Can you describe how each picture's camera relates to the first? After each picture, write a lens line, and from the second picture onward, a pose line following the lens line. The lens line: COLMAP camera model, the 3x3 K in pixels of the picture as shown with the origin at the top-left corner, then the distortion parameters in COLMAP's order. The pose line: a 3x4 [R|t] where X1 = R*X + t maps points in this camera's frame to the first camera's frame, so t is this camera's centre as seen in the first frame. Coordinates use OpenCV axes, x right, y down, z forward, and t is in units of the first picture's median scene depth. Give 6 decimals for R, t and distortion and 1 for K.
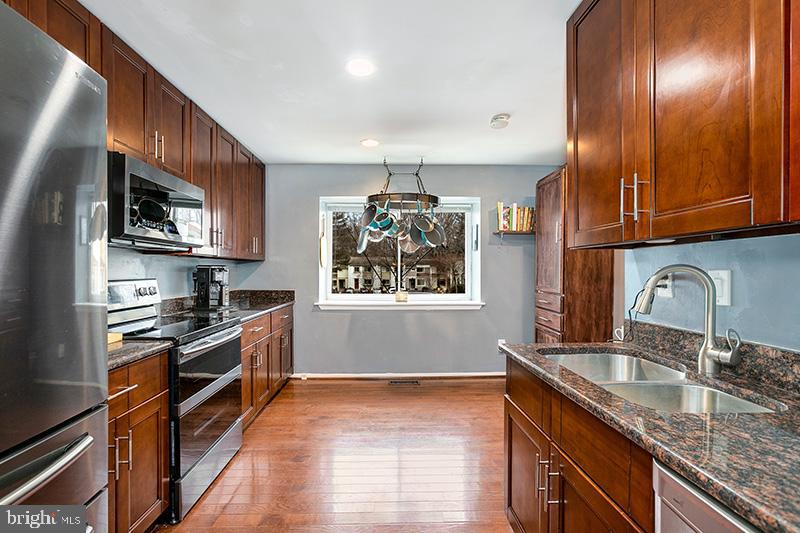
lens RADIAL K [[363.4, 0, 399.8], [0, 363.4, 271.8], [0, 0, 1]] dist [-0.012728, 0.005813]
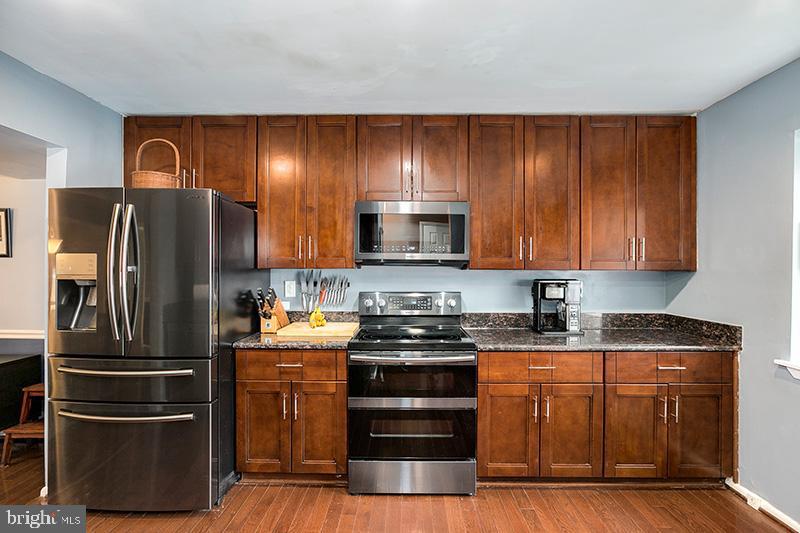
lens RADIAL K [[363.4, 0, 401.1], [0, 363.4, 269.1], [0, 0, 1]] dist [-0.012728, 0.005813]
pose [[-0.051948, 0.003733, -0.998643, 0.261675], [-0.003608, 0.999986, 0.003925, -0.033145], [0.998643, 0.003807, -0.051933, 0.535171]]
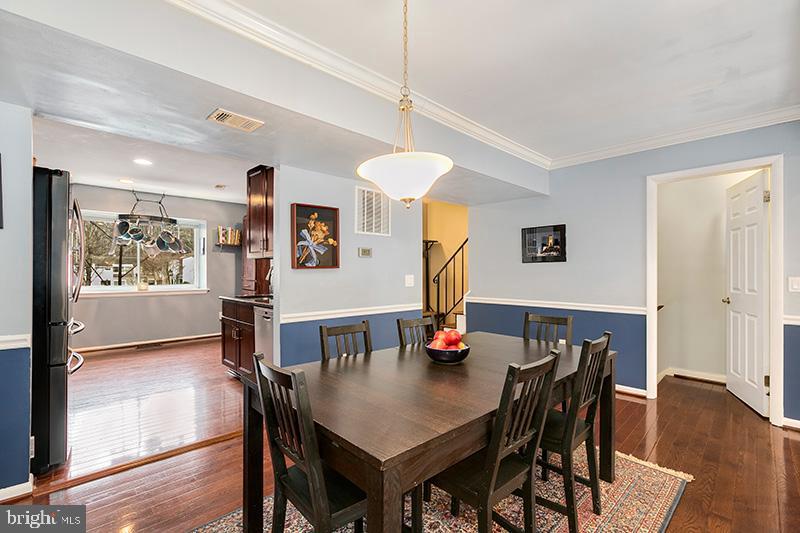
lens RADIAL K [[363.4, 0, 400.7], [0, 363.4, 272.0], [0, 0, 1]] dist [-0.012728, 0.005813]
pose [[0.744624, 0.002387, 0.667480, -0.205901], [-0.000404, 0.999995, -0.003125, 0.019154], [-0.667484, 0.002057, 0.744621, -0.754273]]
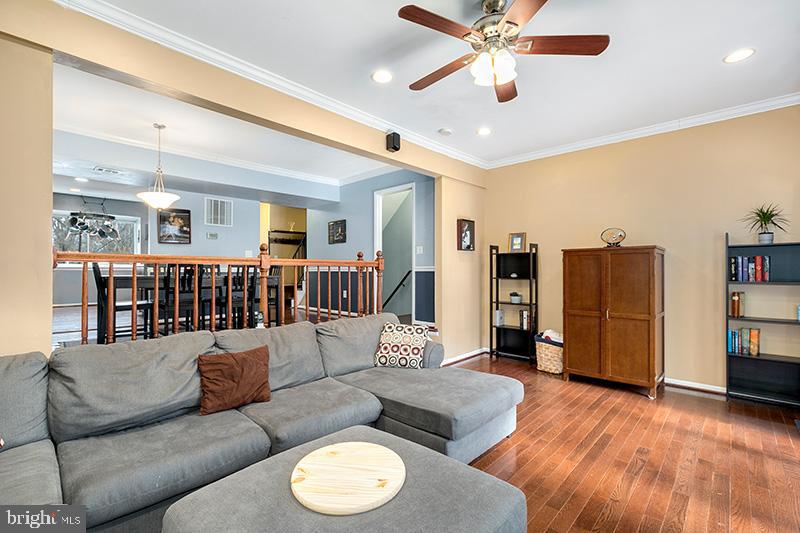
lens RADIAL K [[363.4, 0, 402.2], [0, 363.4, 266.5], [0, 0, 1]] dist [-0.012728, 0.005813]
pose [[0.713385, 0.008244, 0.700724, -0.174008], [0.001861, 0.999905, -0.013658, 0.120110], [-0.700770, 0.011048, 0.713302, -1.683314]]
